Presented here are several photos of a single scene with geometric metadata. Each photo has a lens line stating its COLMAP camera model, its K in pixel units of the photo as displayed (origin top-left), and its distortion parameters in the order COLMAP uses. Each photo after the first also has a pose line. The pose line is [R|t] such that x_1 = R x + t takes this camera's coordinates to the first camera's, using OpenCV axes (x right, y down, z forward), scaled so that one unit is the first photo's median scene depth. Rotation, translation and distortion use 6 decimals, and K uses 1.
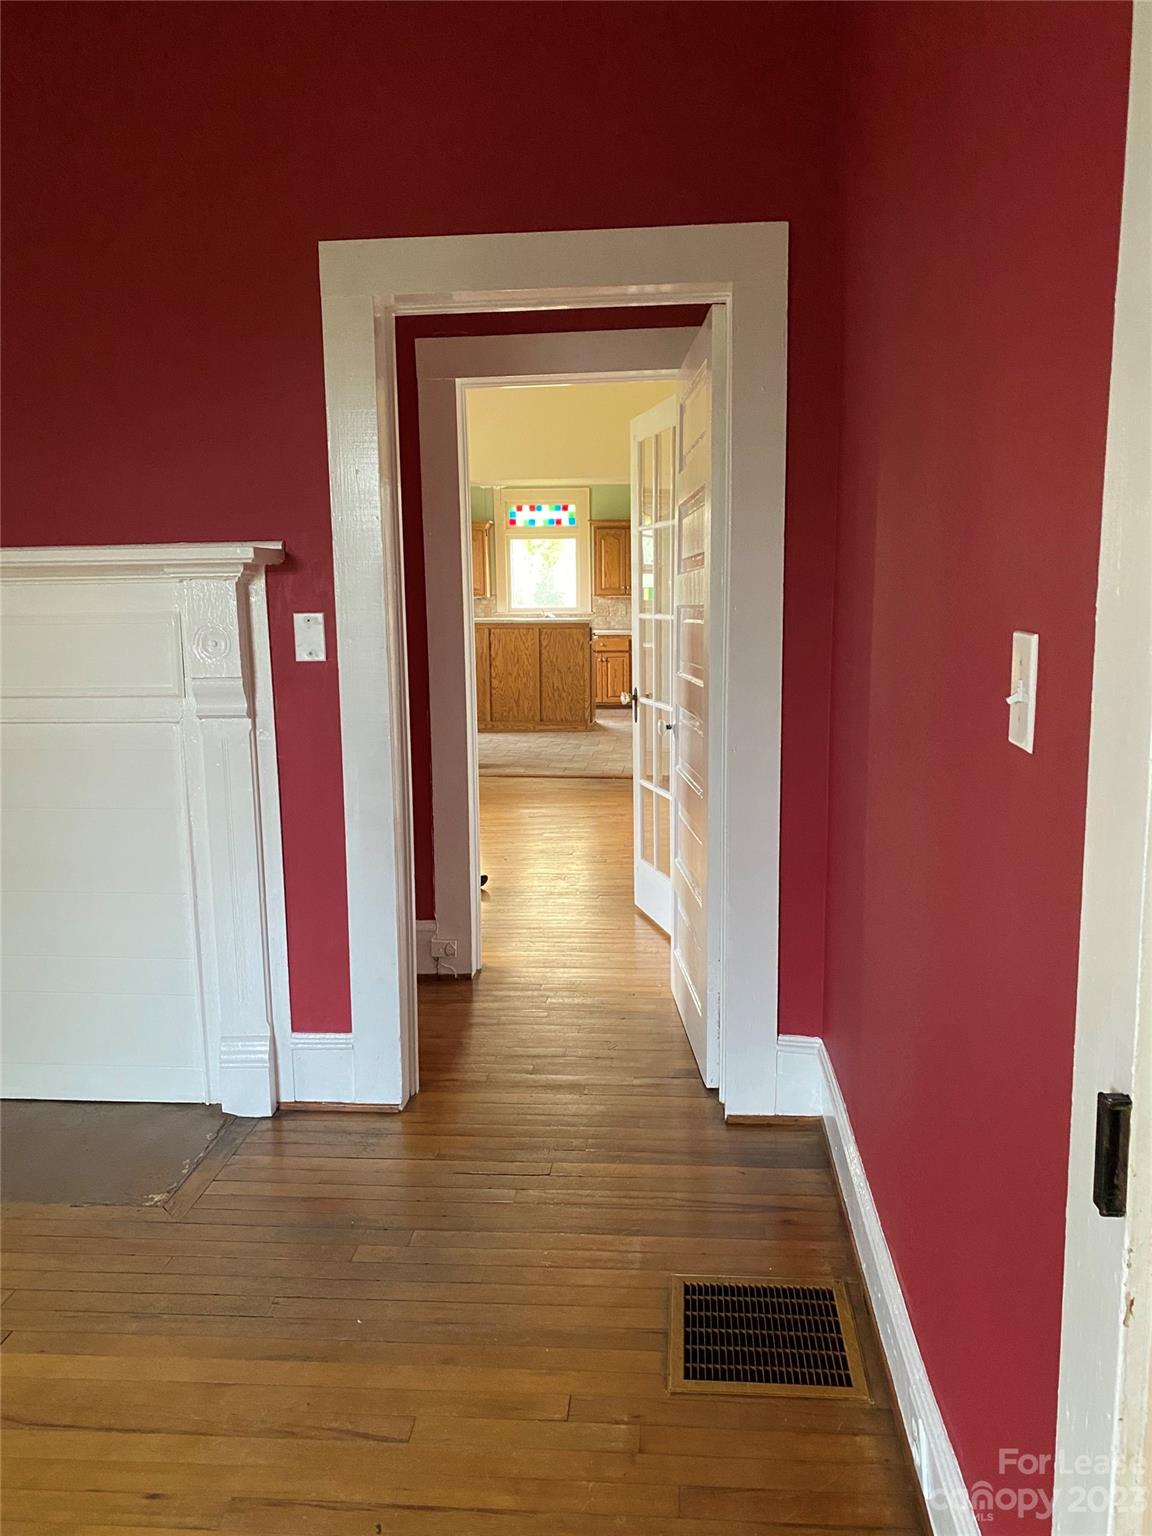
lens RADIAL K [[1177.1, 0, 576.0], [0, 1177.1, 768.0], [0, 0, 1]] dist [-0.045386, 0.000795]
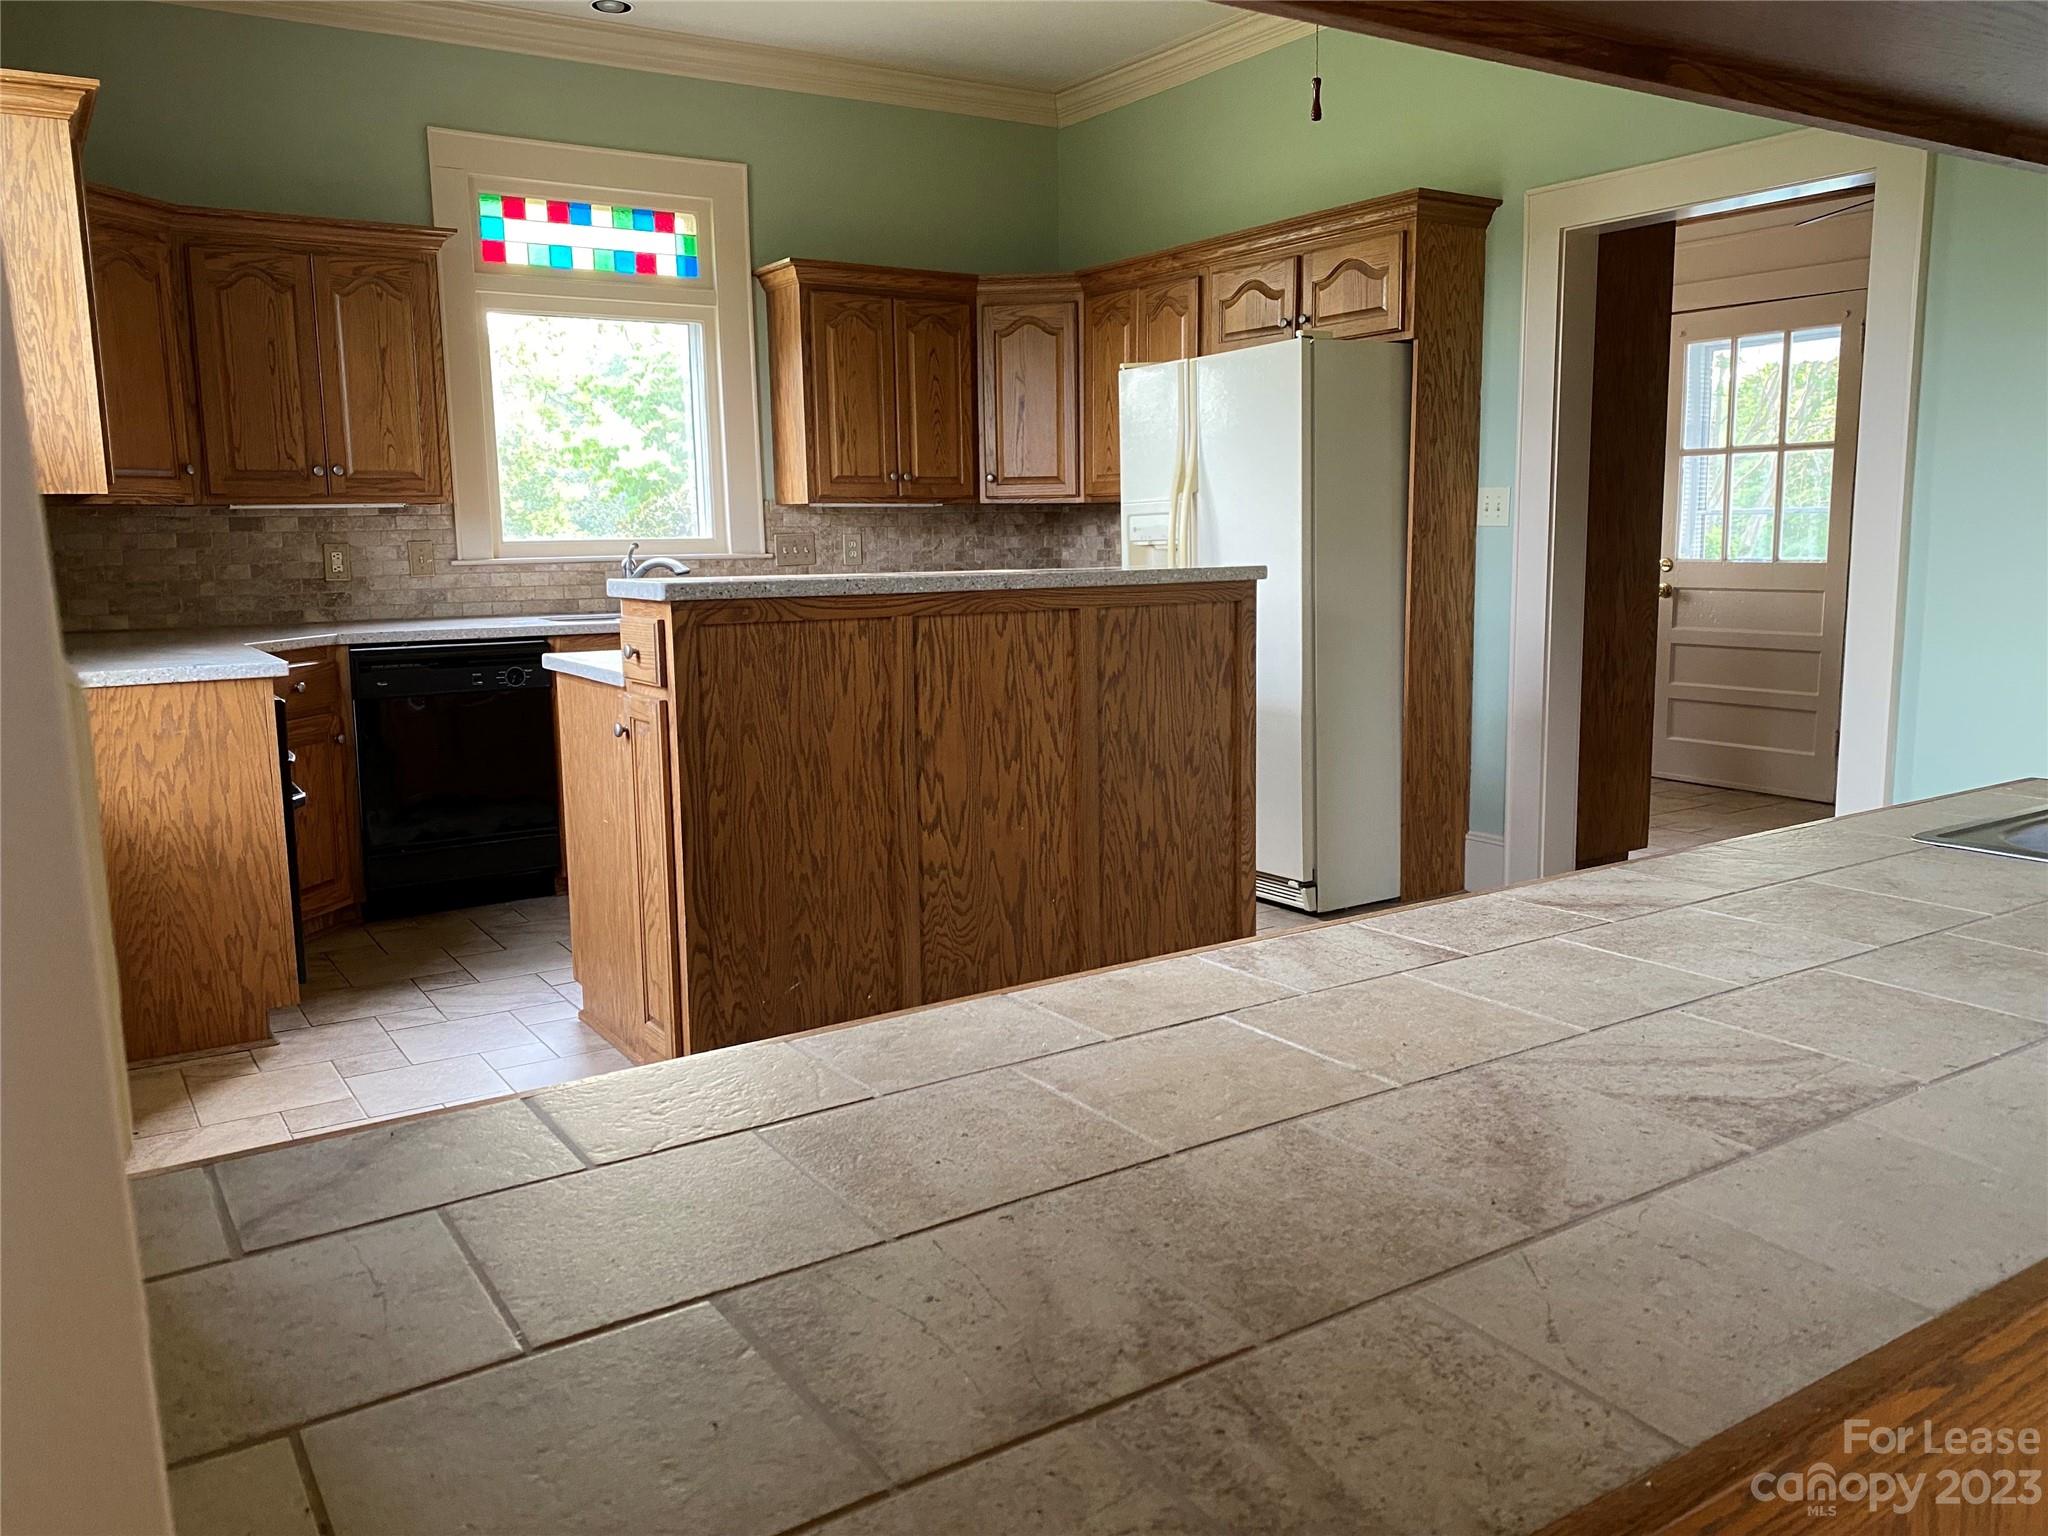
lens RADIAL K [[1569.5, 0, 1024.0], [0, 1569.5, 768.0], [0, 0, 1]] dist [-0.045386, 0.000795]
pose [[0.785587, -0.098540, 0.610854, -0.200693], [0.102803, 0.994302, 0.028186, -0.078810], [-0.610151, 0.040655, 0.791242, 0.619652]]
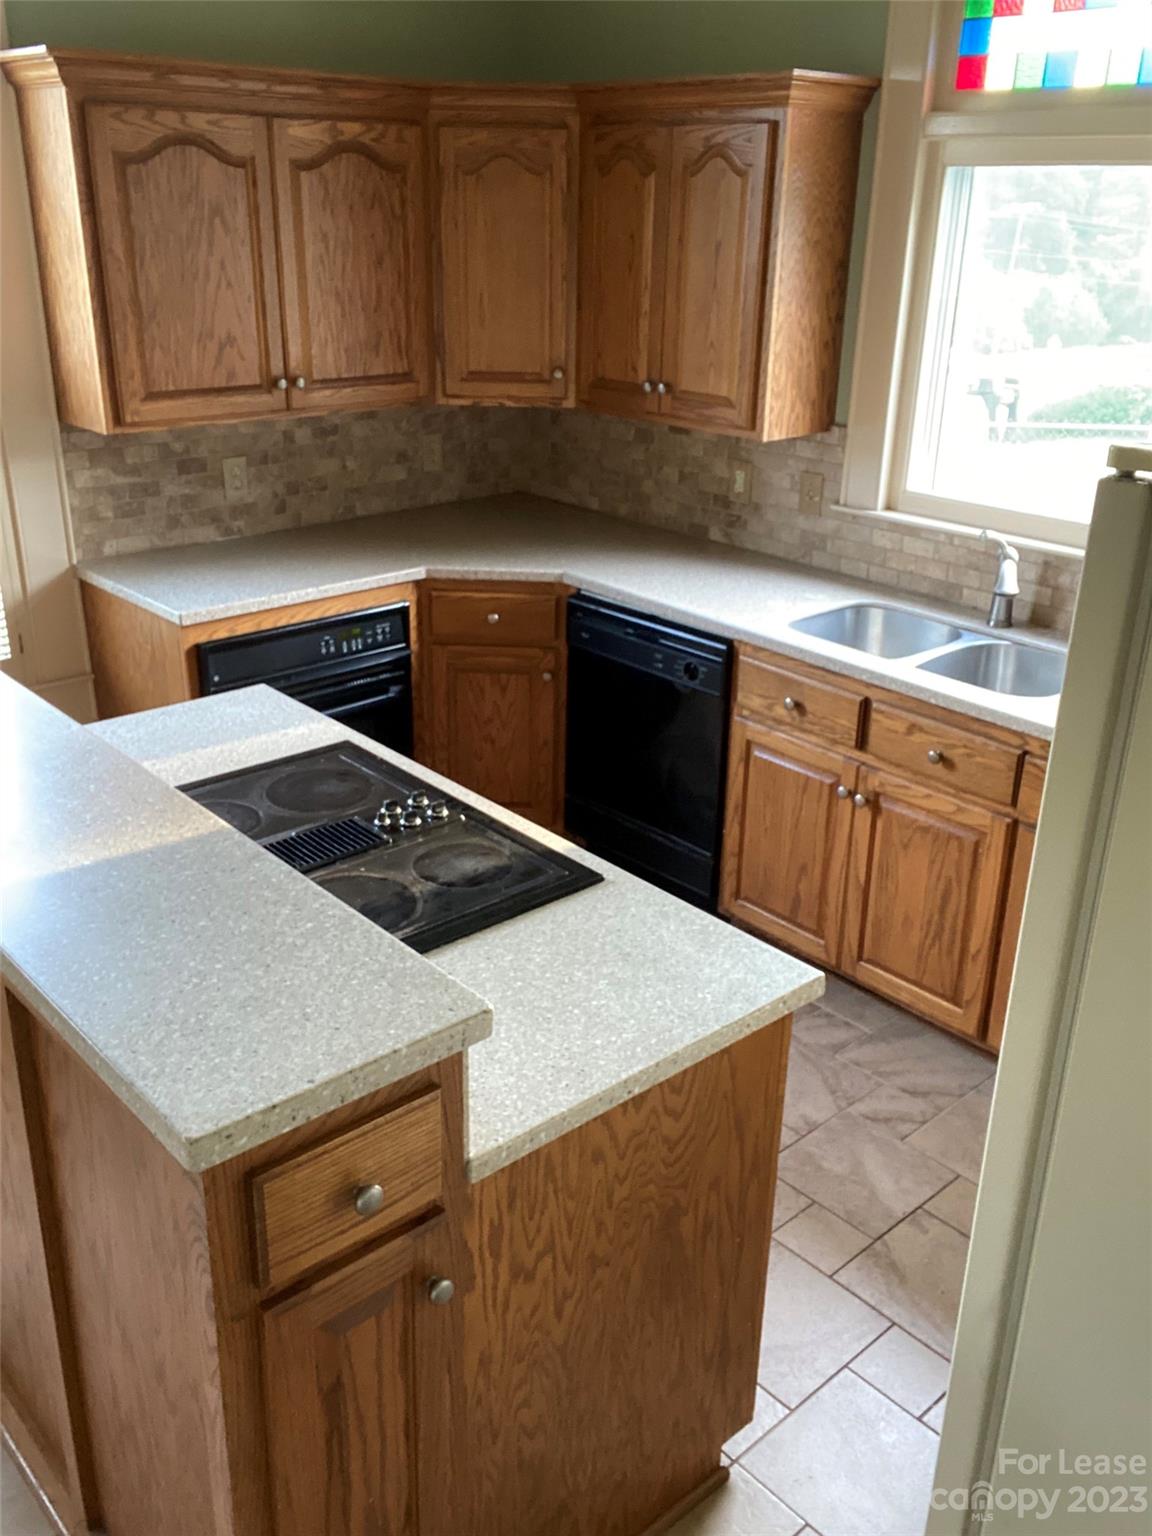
lens RADIAL K [[1344.5, 0, 576.0], [0, 1344.5, 768.0], [0, 0, 1]] dist [0.009935, 0.005076]
pose [[0.730988, 0.275900, -0.624128, 0.077593], [-0.121470, 0.952622, 0.278847, -0.152873], [0.671492, -0.128021, 0.729869, 0.772159]]
